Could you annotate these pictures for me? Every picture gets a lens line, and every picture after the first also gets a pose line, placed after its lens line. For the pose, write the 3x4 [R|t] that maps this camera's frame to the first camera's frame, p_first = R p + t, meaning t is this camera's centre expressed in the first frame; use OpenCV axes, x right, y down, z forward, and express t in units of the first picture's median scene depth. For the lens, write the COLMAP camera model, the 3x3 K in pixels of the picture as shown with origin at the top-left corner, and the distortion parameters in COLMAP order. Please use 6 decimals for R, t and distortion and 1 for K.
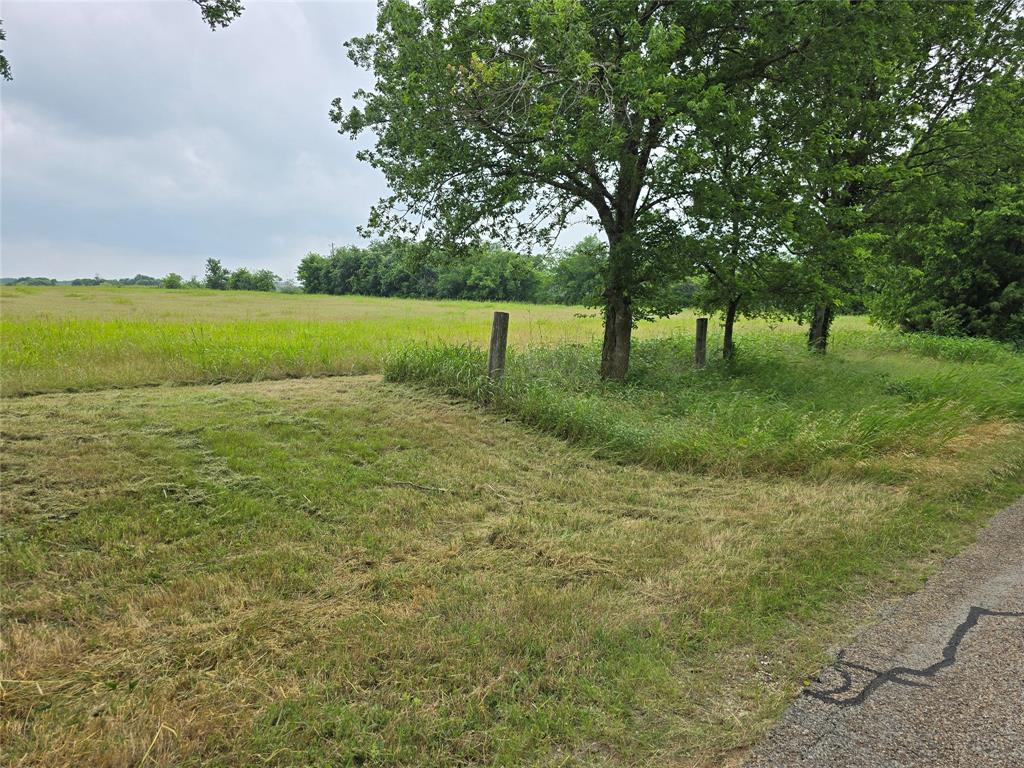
lens RADIAL K [[684.0, 0, 512.0], [0, 684.0, 384.0], [0, 0, 1]] dist [0.007305, 0.002065]
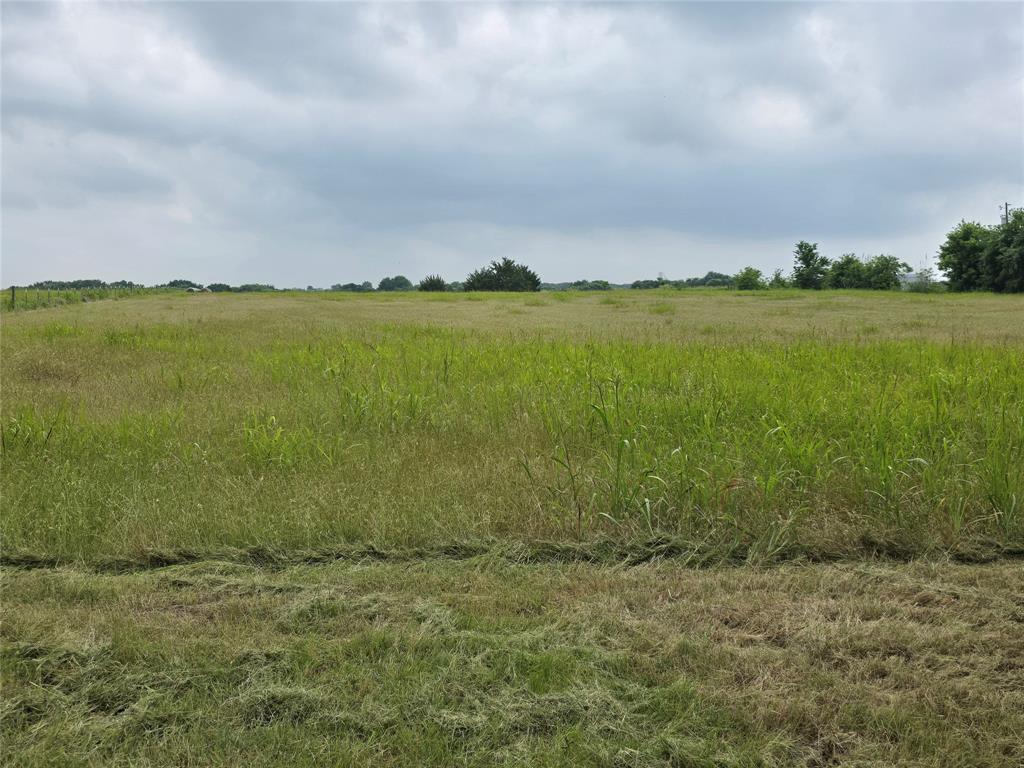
lens RADIAL K [[993.4, 0, 512.0], [0, 993.4, 384.0], [0, 0, 1]] dist [-0.000448, 0.002732]
pose [[0.760358, 0.035640, -0.648526, -0.032025], [-0.063105, 0.997823, -0.019151, -0.012765], [0.646431, 0.055487, 0.760952, 0.109102]]
